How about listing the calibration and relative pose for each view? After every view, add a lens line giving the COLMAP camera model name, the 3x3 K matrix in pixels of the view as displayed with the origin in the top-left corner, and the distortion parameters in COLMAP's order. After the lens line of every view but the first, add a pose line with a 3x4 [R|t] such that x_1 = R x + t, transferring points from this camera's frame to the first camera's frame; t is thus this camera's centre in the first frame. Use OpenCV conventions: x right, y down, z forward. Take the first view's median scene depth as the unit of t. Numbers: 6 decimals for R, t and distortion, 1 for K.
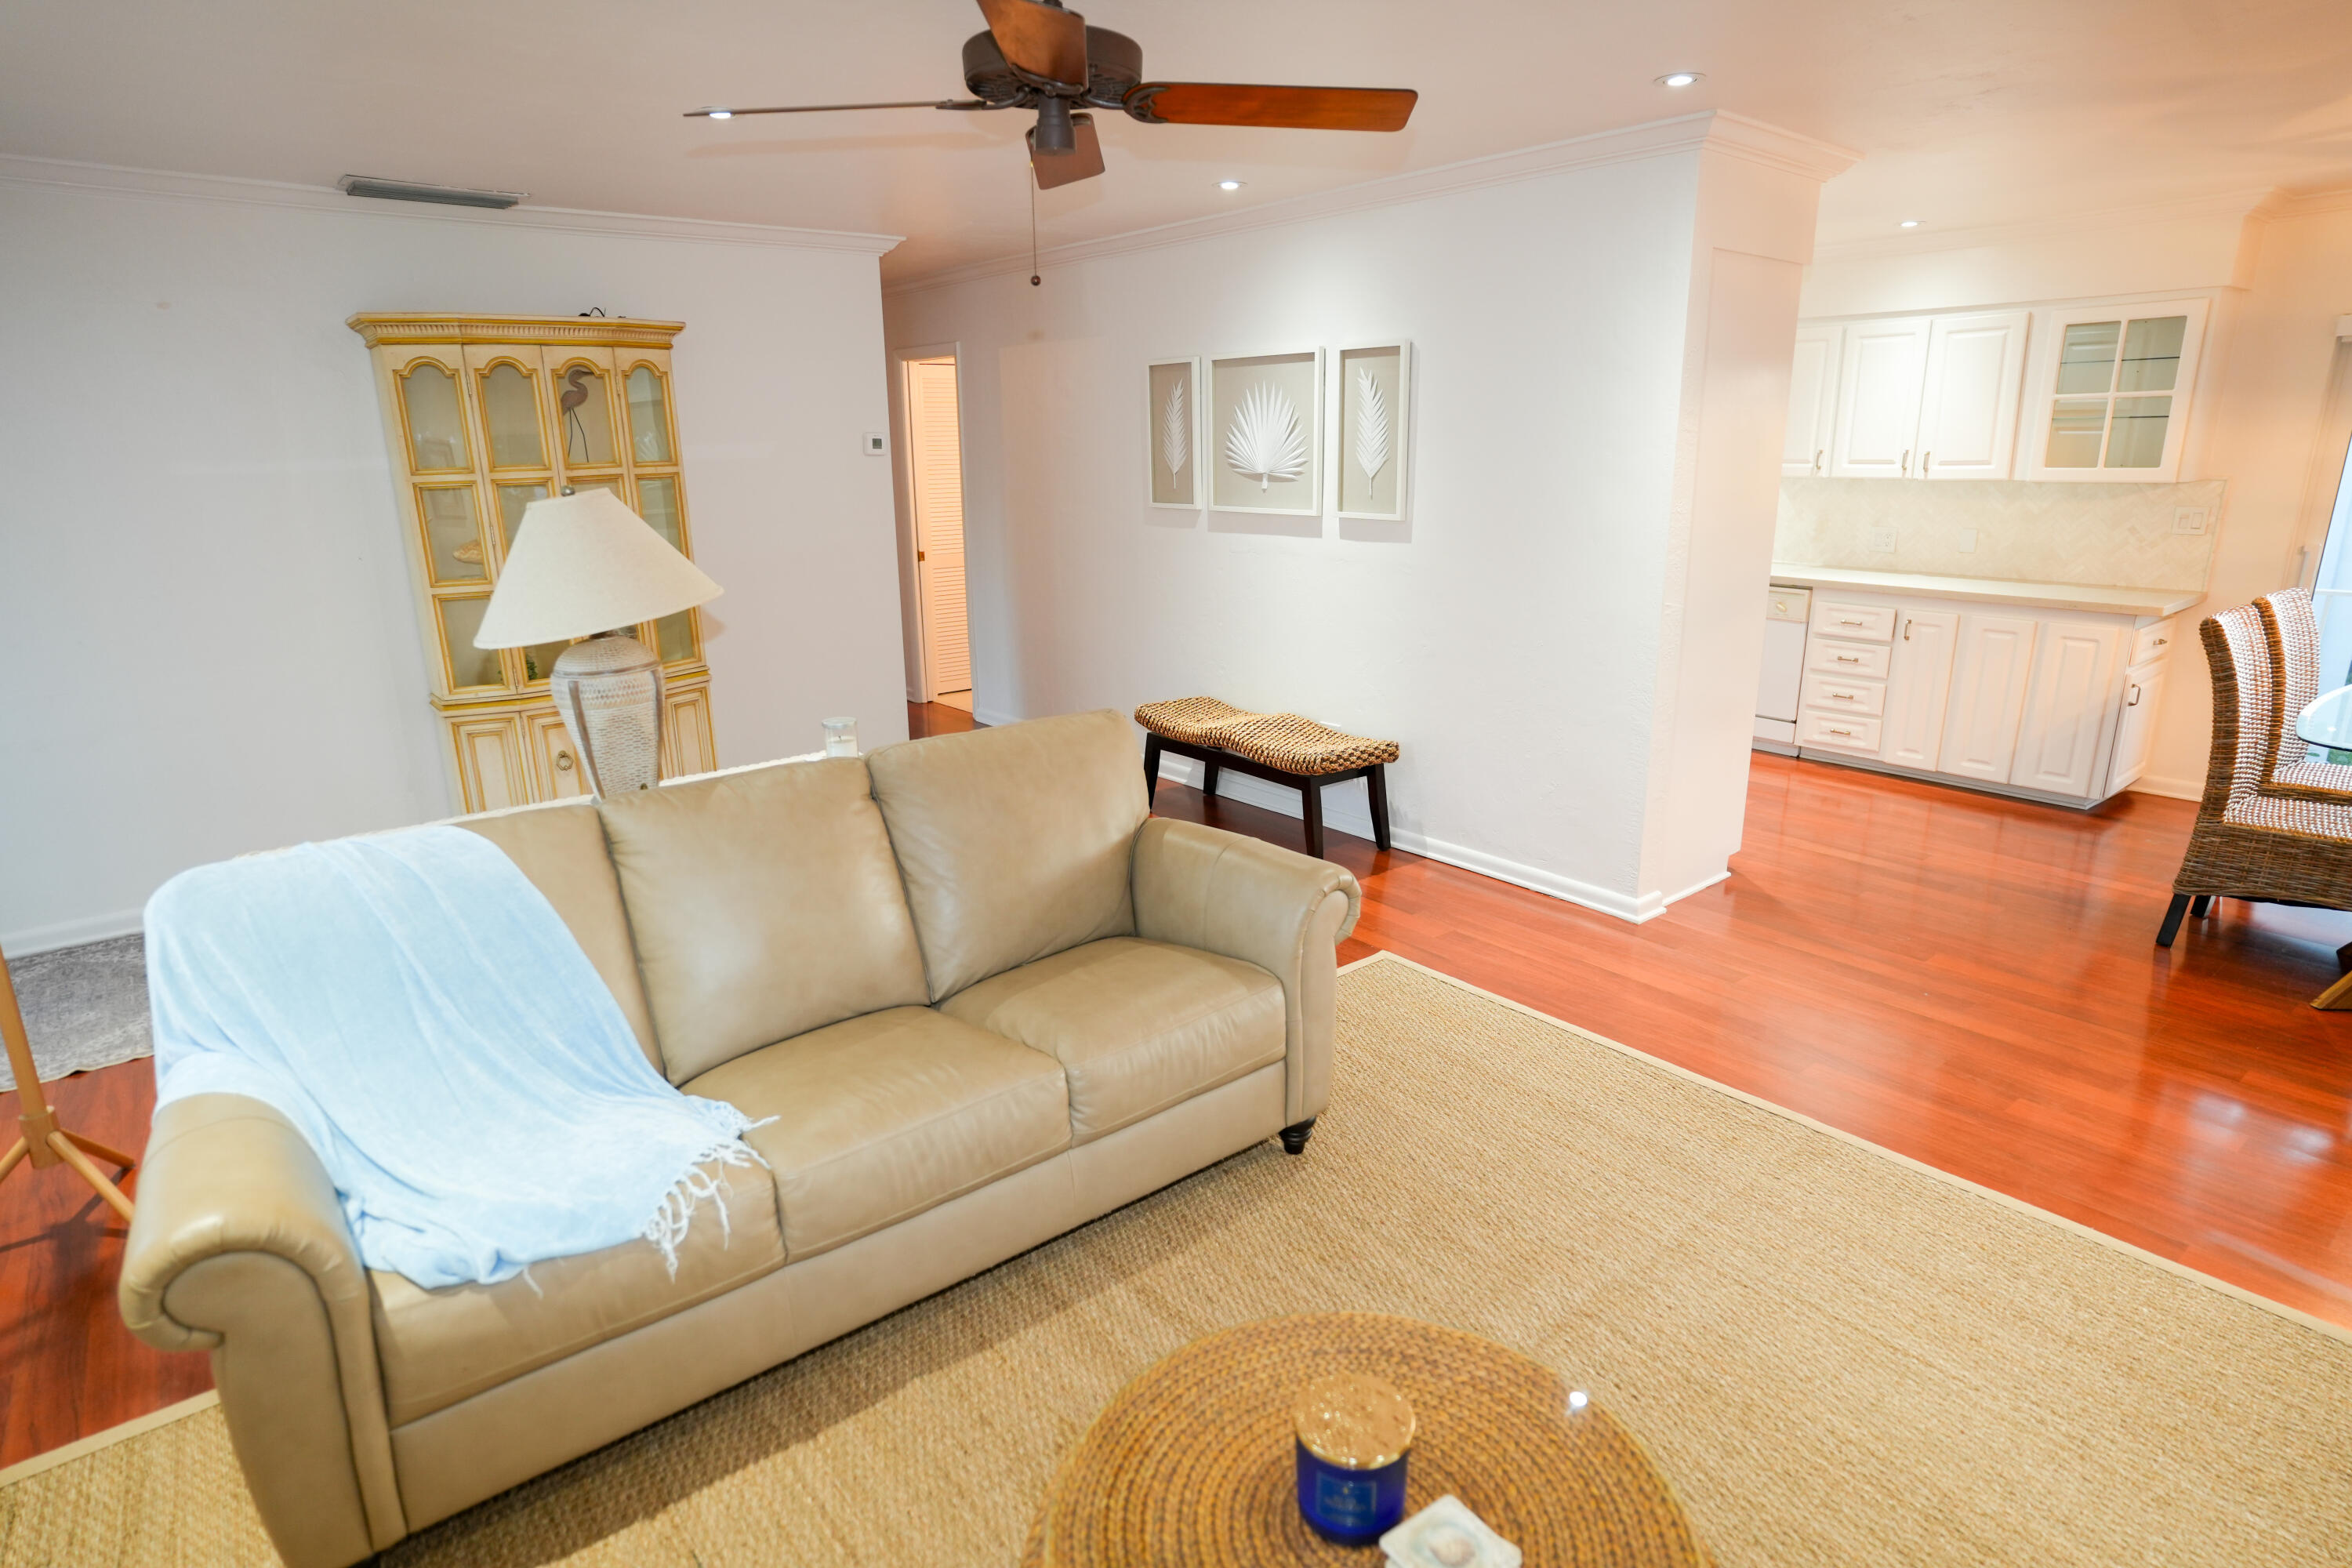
lens RADIAL K [[1281.8, 0, 1162.1], [0, 1281.8, 779.6], [0, 0, 1]] dist [-0.075829, 0.043185]
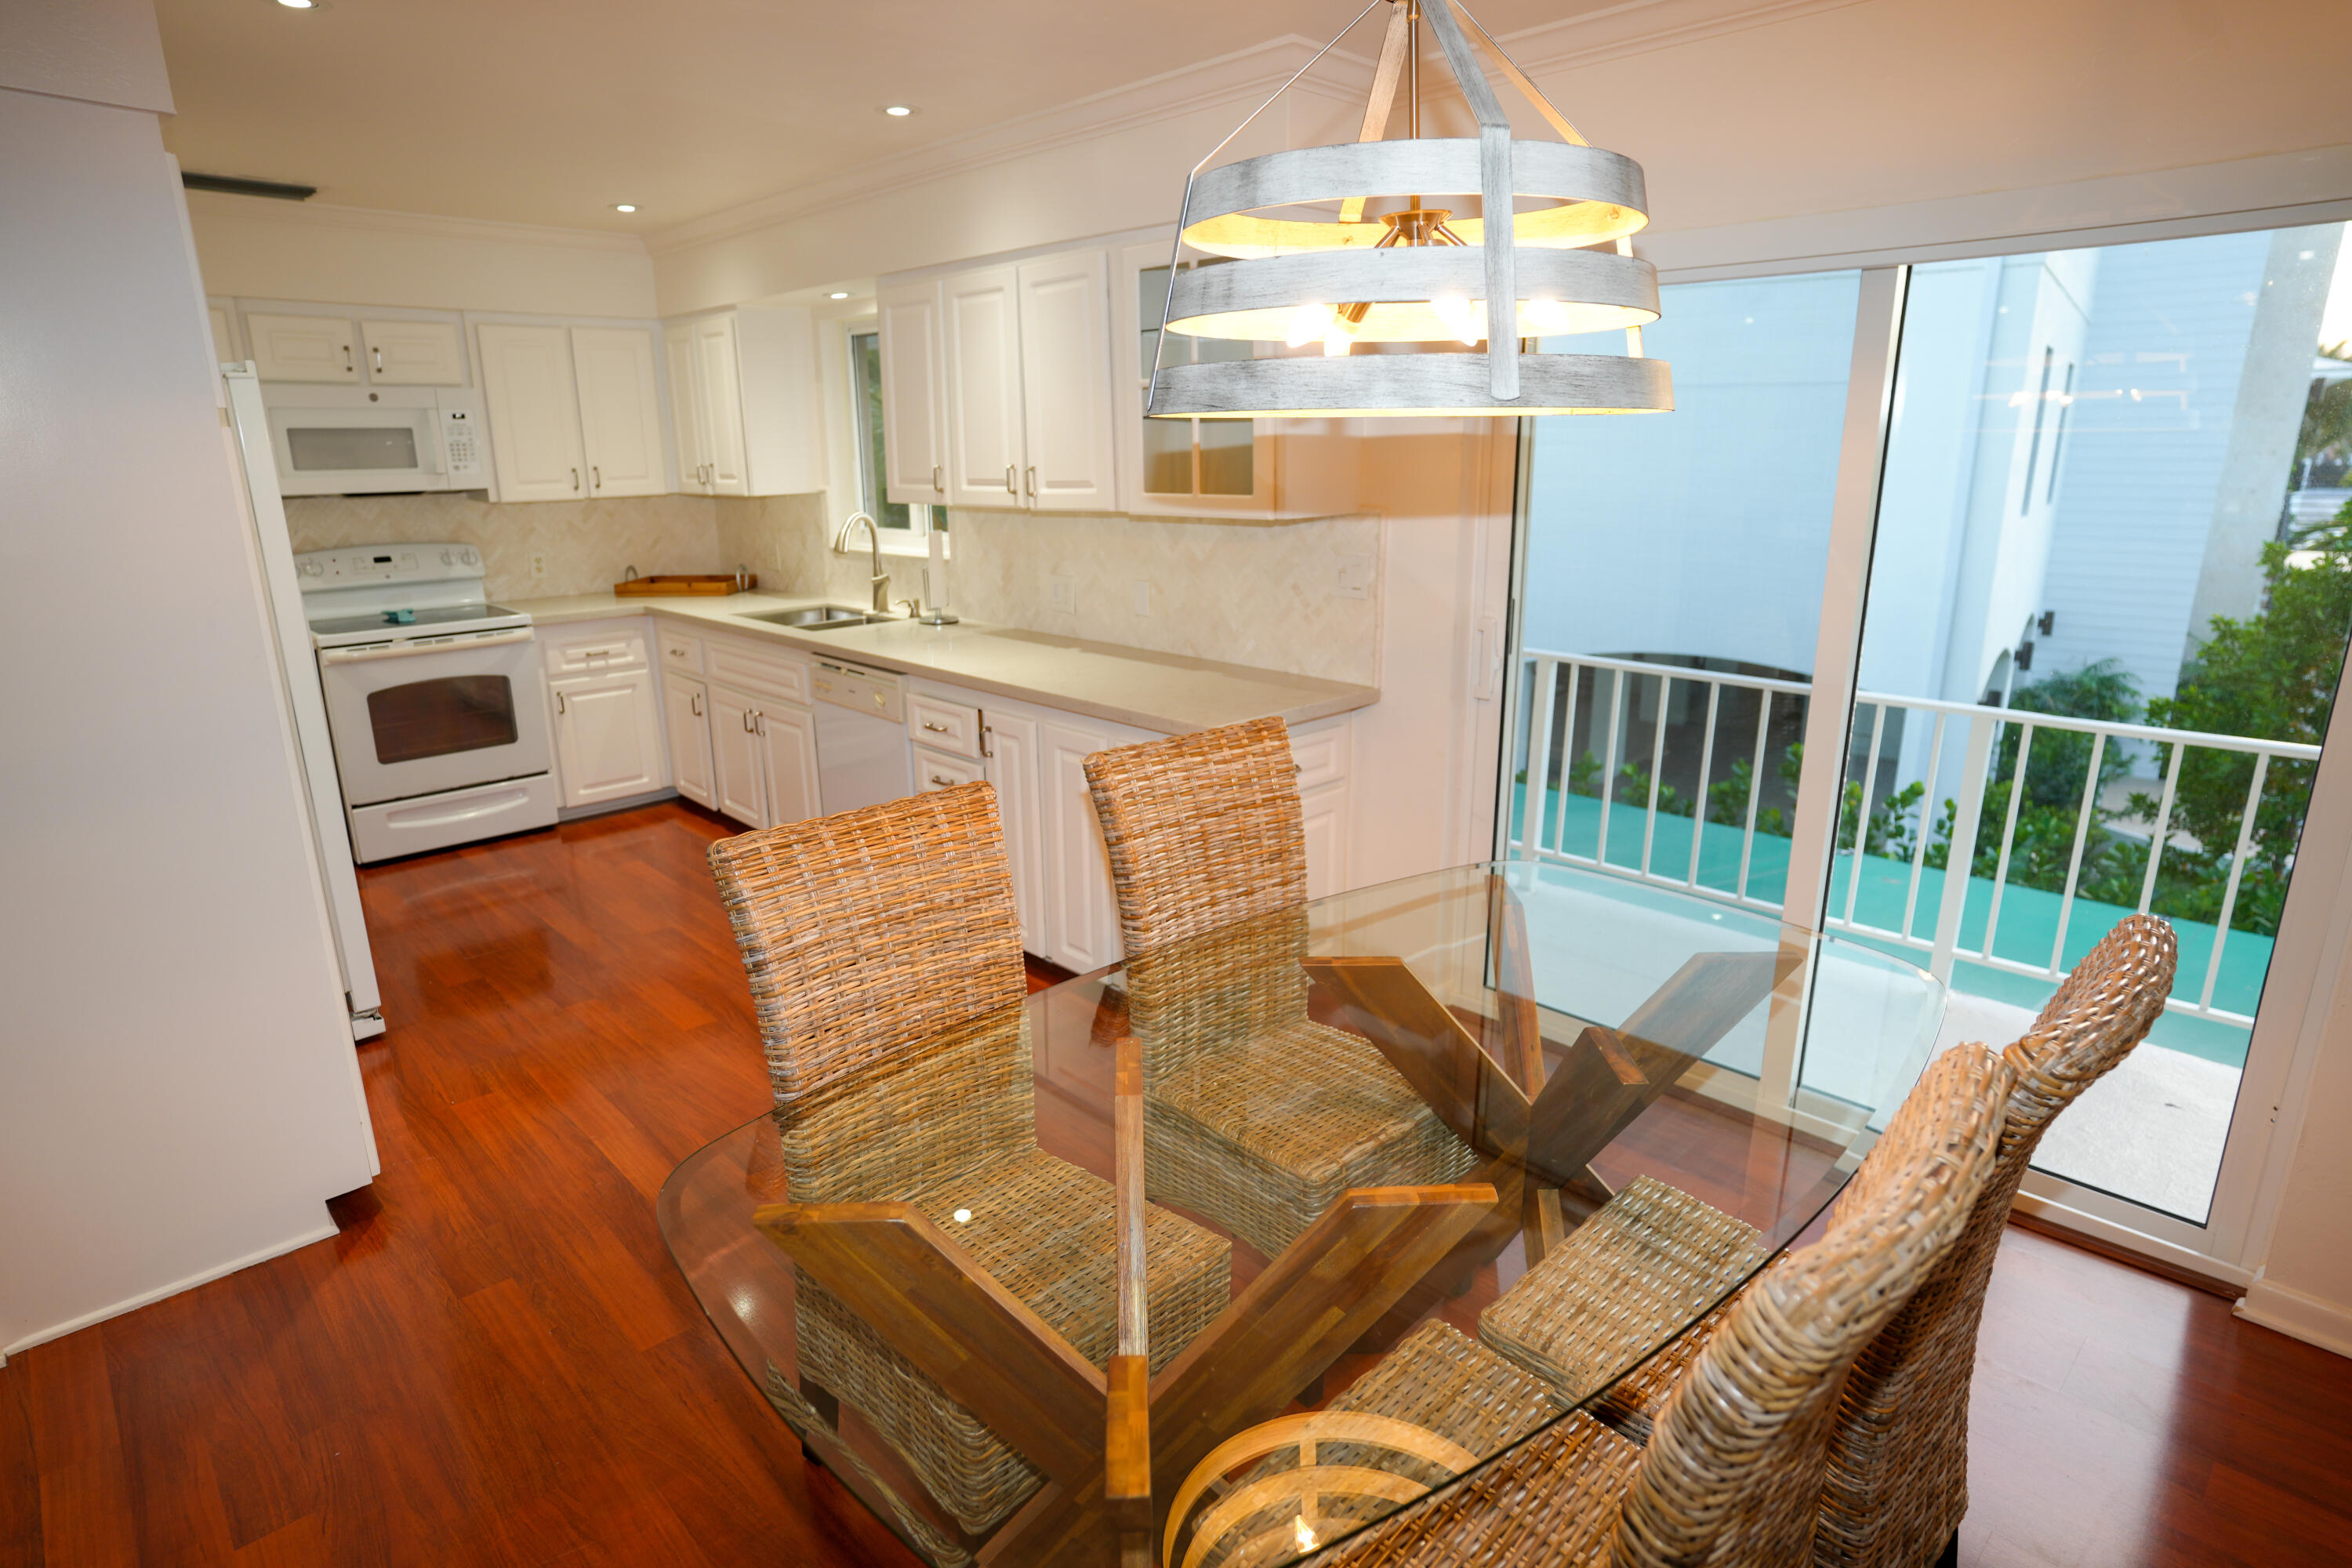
lens RADIAL K [[1320.0, 0, 1215.0], [0, 1320.0, 761.8], [0, 0, 1]] dist [-0.079350, 0.067422]
pose [[0.995879, -0.016680, 0.089146, 0.572078], [0.017775, 0.999776, -0.011510, -0.087939], [-0.088934, 0.013047, 0.995952, 0.275703]]
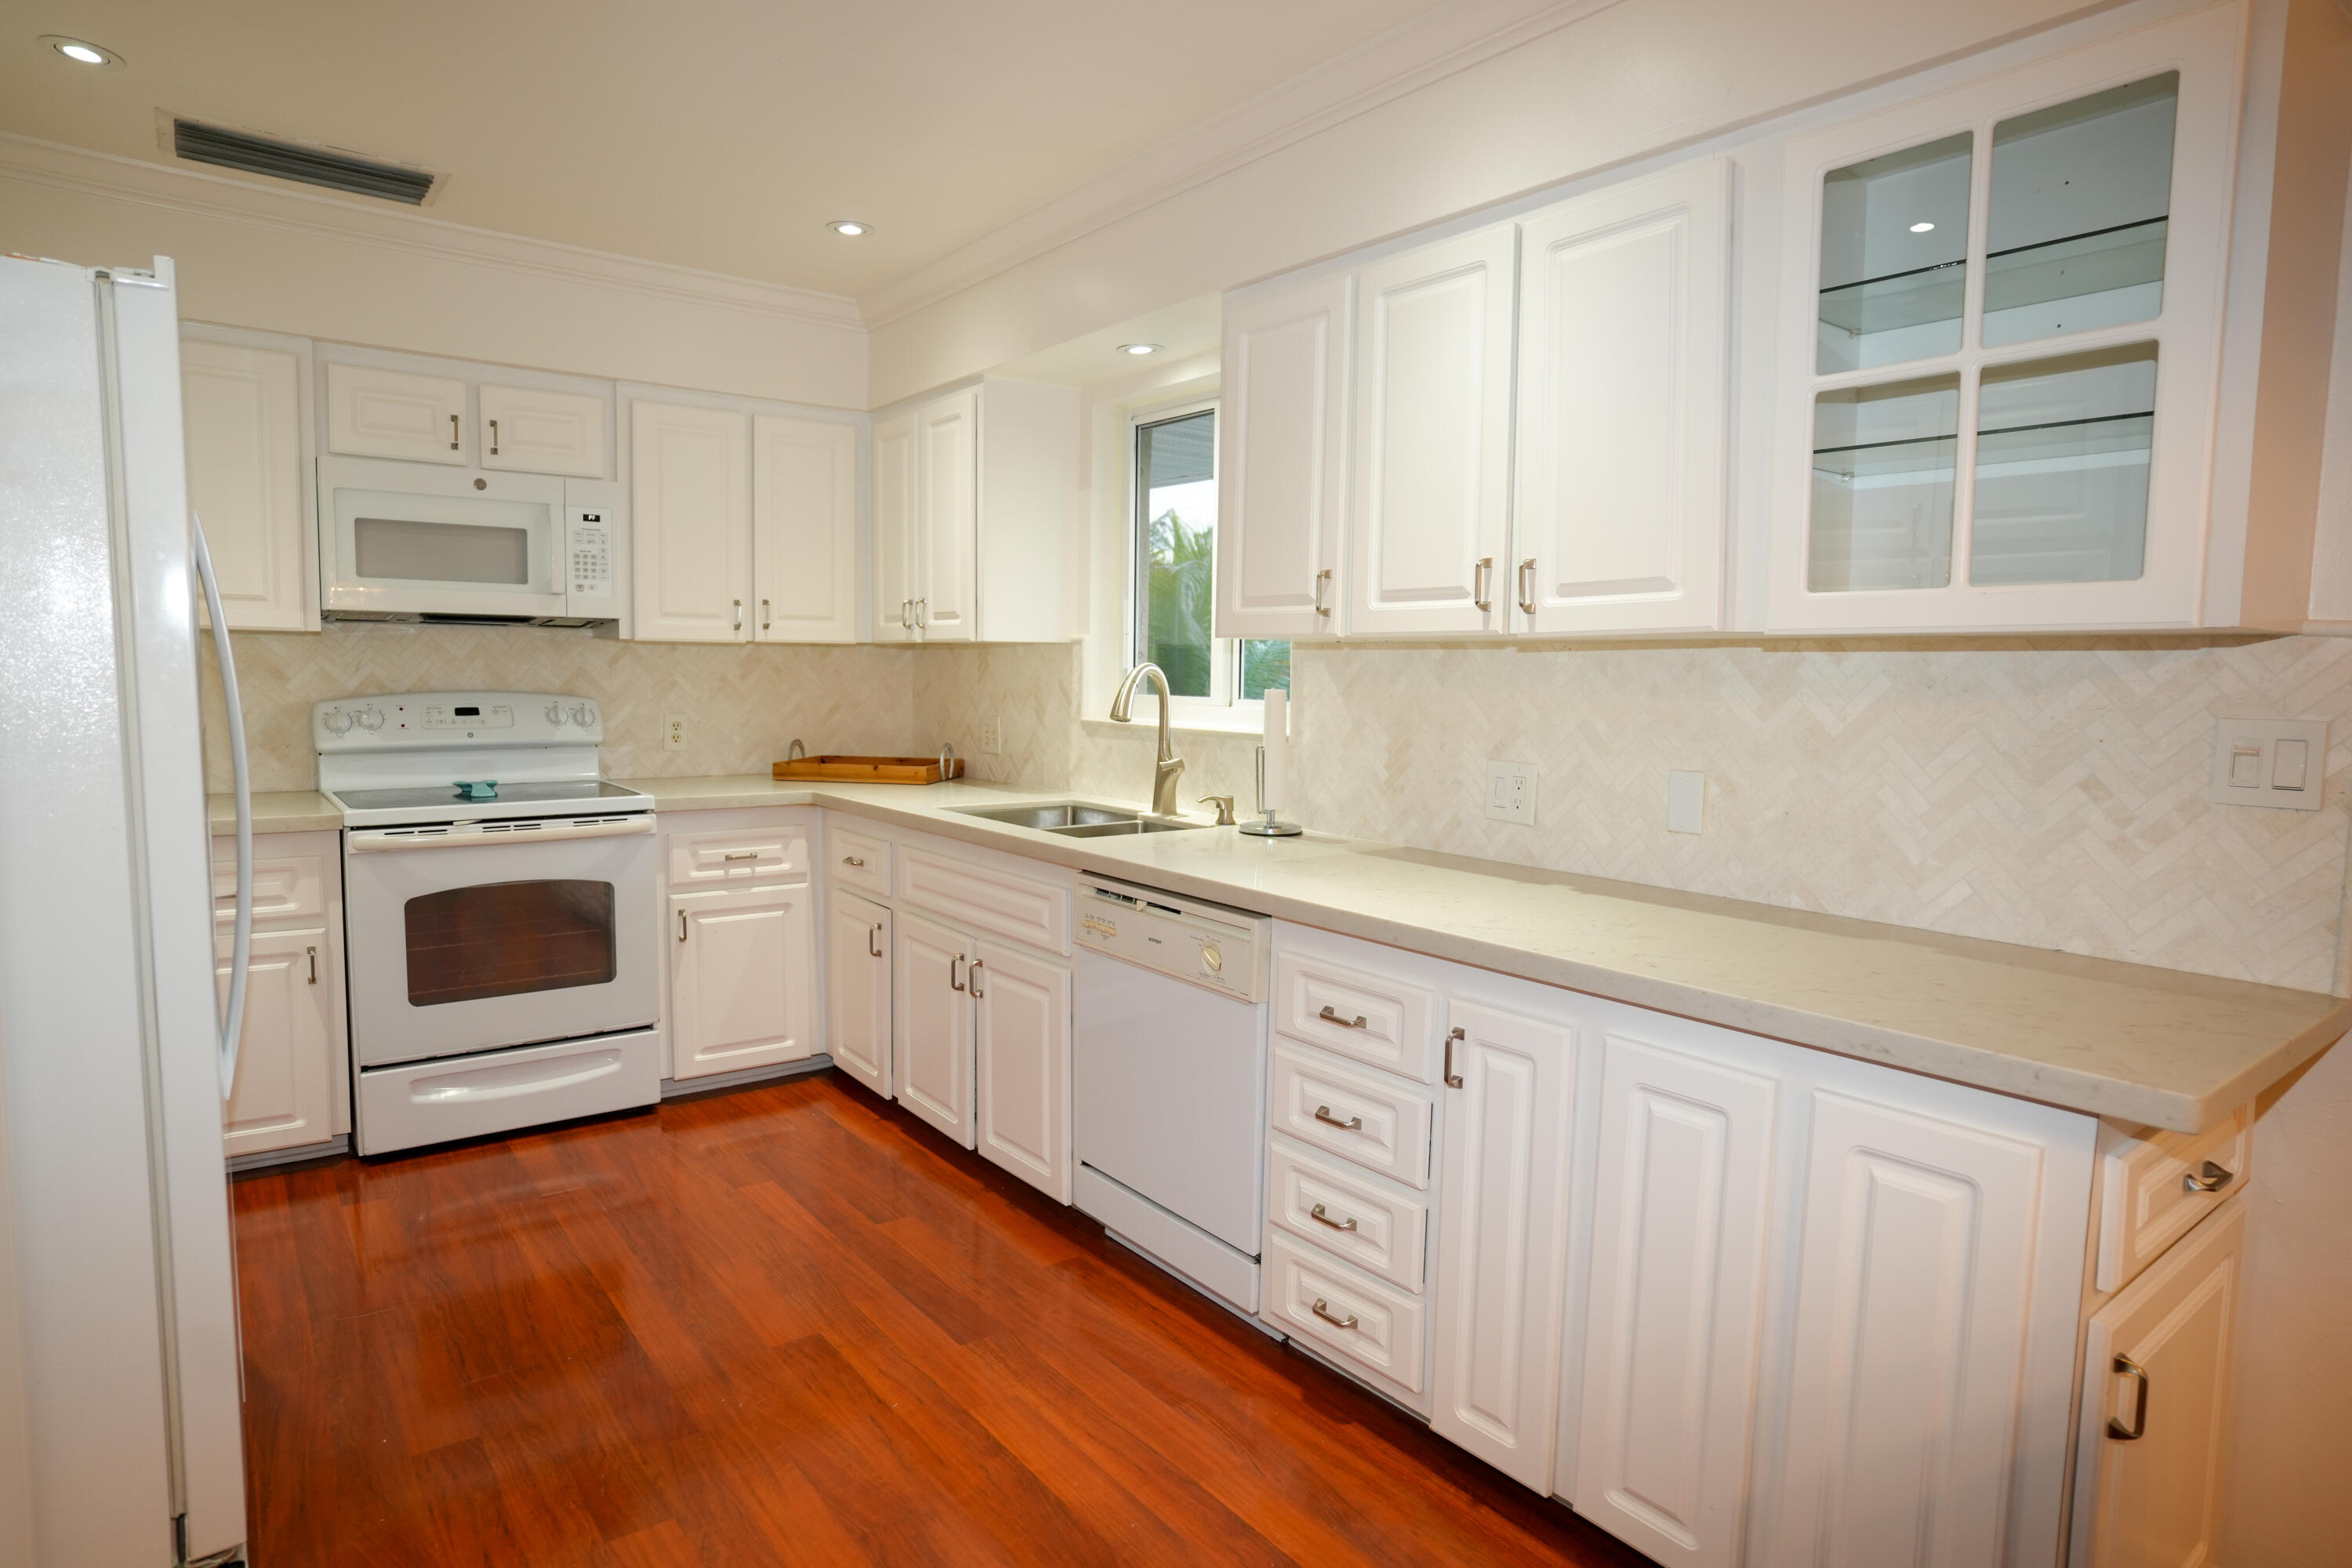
lens RADIAL K [[1320.0, 0, 1215.0], [0, 1320.0, 761.8], [0, 0, 1]] dist [-0.079350, 0.067422]
pose [[0.999417, 0.033799, -0.004790, 0.465119], [-0.034101, 0.982140, -0.185033, -0.115136], [-0.001550, 0.185089, 0.982721, 0.560965]]
